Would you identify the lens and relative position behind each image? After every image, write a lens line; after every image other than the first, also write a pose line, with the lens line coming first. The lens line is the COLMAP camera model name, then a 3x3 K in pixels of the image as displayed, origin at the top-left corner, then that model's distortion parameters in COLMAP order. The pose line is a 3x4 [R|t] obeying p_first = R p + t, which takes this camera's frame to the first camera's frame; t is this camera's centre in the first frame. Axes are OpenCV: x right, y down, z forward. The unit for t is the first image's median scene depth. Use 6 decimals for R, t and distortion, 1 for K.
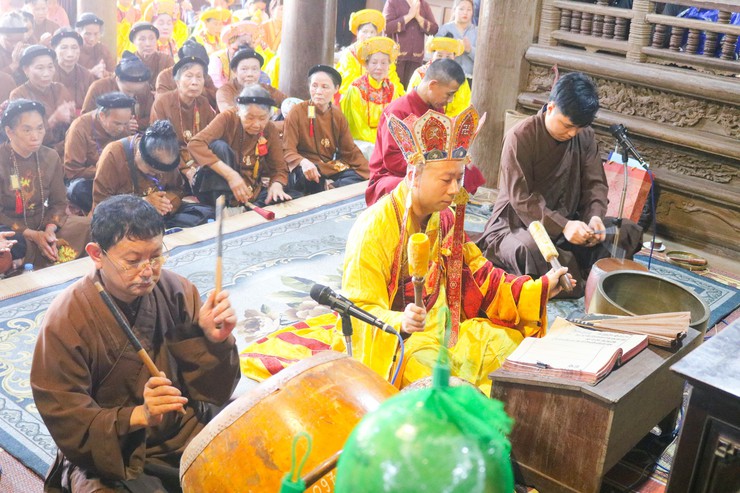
lens RADIAL K [[915.6, 0, 370.0], [0, 915.6, 246.5], [0, 0, 1]] dist [-0.190880, -0.068418]
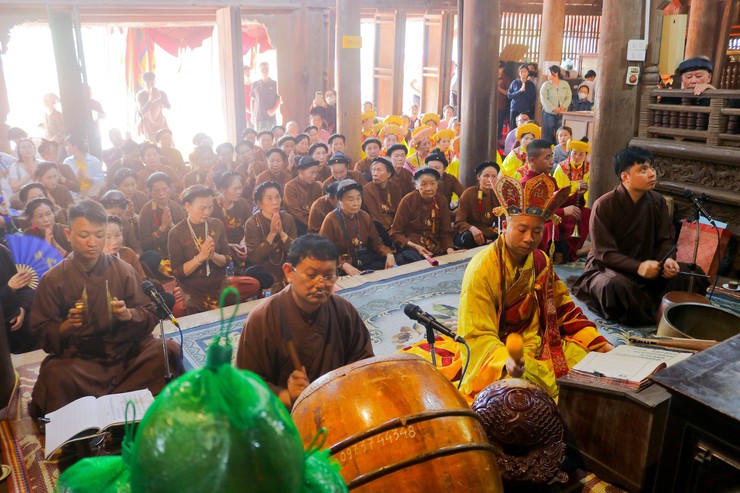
lens RADIAL K [[598.9, 0, 369.7], [0, 598.9, 236.8], [0, 0, 1]] dist [-0.132937, 0.009808]
pose [[0.948598, -0.010607, -0.316307, 0.119240], [-0.019251, 0.995654, -0.091120, 0.017202], [0.315899, 0.092525, 0.944271, 0.096541]]
